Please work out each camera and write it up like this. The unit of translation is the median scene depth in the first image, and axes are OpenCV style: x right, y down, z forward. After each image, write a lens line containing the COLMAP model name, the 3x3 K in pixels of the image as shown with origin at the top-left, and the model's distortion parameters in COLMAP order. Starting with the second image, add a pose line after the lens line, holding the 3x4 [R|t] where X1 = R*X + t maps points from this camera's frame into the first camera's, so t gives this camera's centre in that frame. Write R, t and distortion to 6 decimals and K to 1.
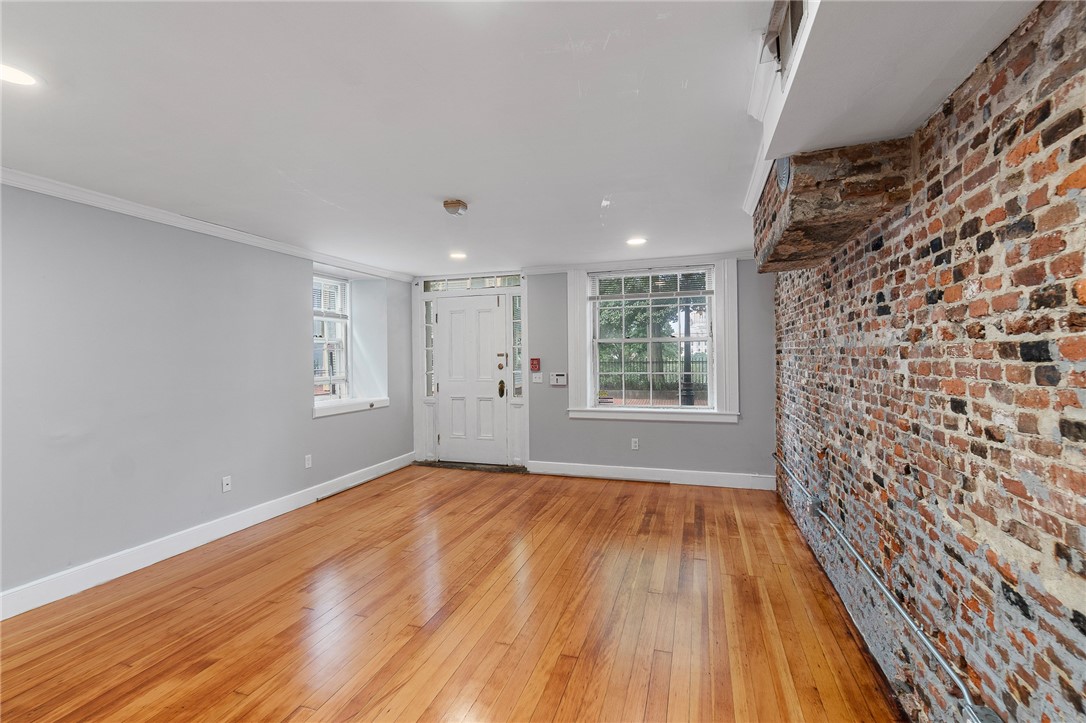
lens RADIAL K [[478.2, 0, 539.4], [0, 478.2, 359.5], [0, 0, 1]] dist [-0.000889, -0.000148]
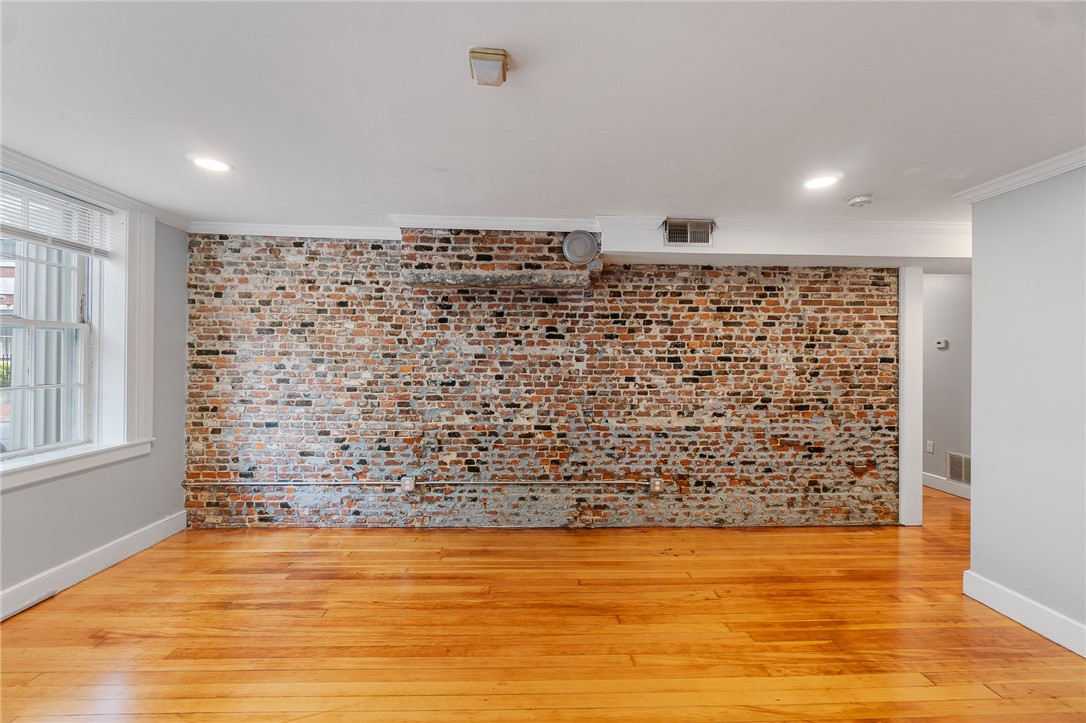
lens RADIAL K [[464.2, 0, 539.0], [0, 464.2, 359.8], [0, 0, 1]] dist [-0.001622, -0.000102]
pose [[-0.348873, 0.008610, 0.937131, -1.458130], [0.001130, 0.999961, -0.008766, 0.011017], [-0.937169, -0.001999, -0.348869, 2.491147]]
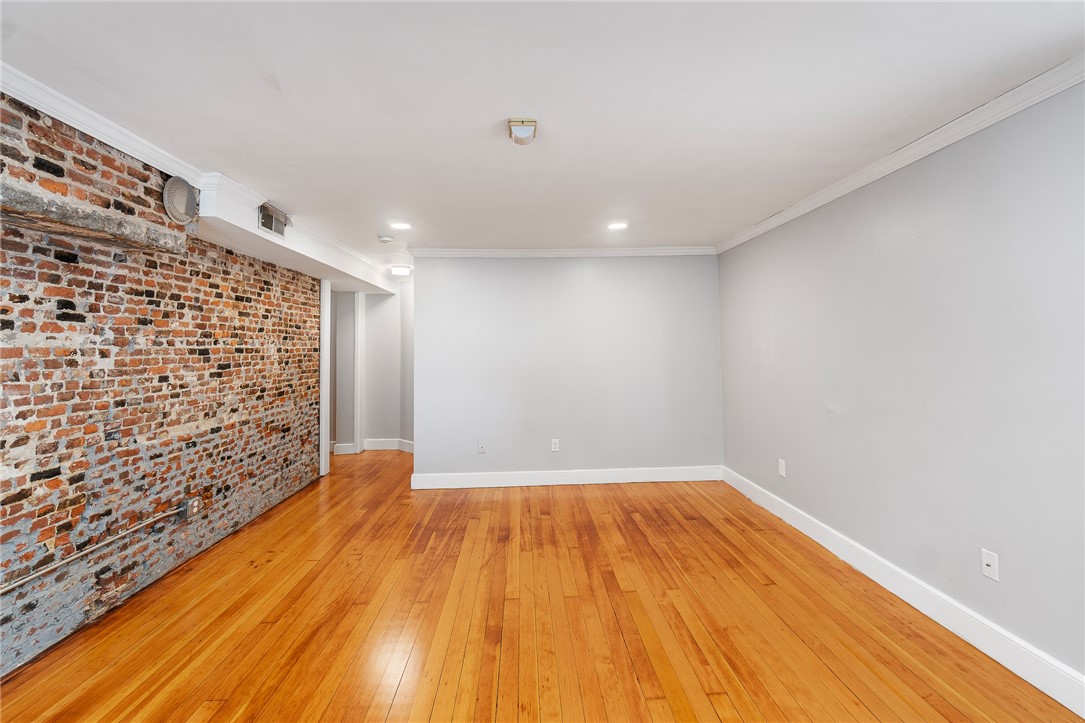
lens RADIAL K [[479.2, 0, 544.5], [0, 479.2, 328.2], [0, 0, 1]] dist [0.000352, 0.000057]
pose [[-0.933682, 0.006802, -0.358039, 0.090483], [0.019385, 0.999314, -0.031567, -0.023818], [0.357579, -0.036414, -0.933173, 3.643646]]
